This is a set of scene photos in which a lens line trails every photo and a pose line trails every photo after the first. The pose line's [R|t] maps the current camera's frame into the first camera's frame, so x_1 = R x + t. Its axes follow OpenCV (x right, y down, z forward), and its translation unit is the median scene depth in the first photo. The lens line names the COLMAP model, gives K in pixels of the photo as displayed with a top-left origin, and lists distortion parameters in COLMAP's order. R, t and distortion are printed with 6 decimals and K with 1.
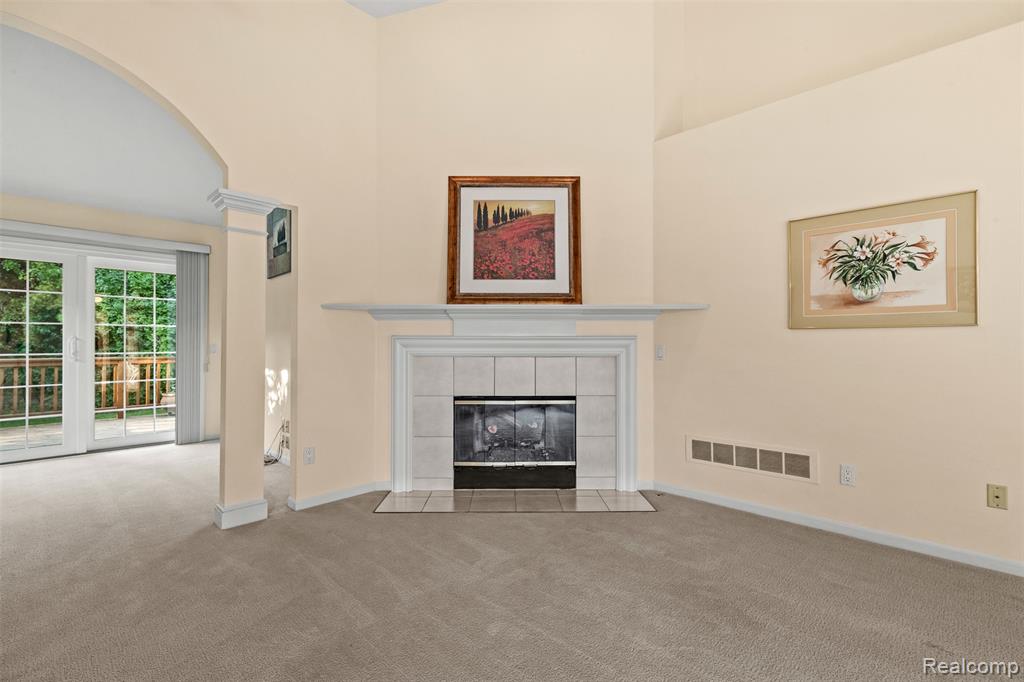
lens RADIAL K [[466.5, 0, 514.8], [0, 466.5, 335.5], [0, 0, 1]] dist [0.003433, 0.001251]
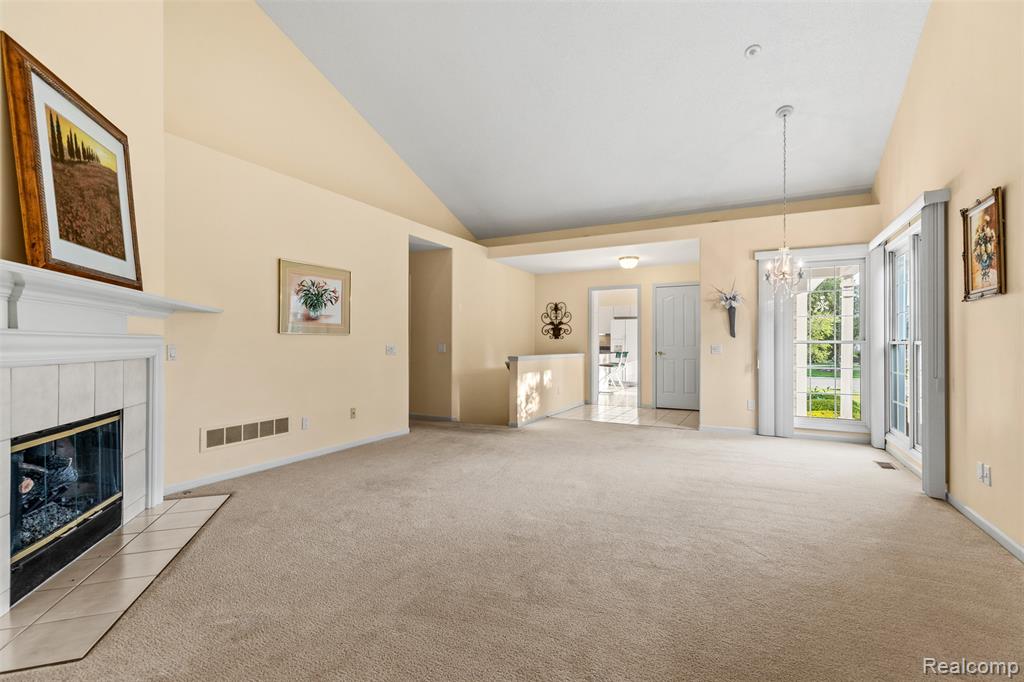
lens RADIAL K [[466.5, 0, 510.7], [0, 466.5, 341.2], [0, 0, 1]] dist [0.003433, 0.001251]
pose [[-0.279826, 0.009325, 0.960005, -0.837618], [-0.006131, 0.999915, -0.011499, 0.019098], [-0.960031, -0.009103, -0.279745, 0.595883]]
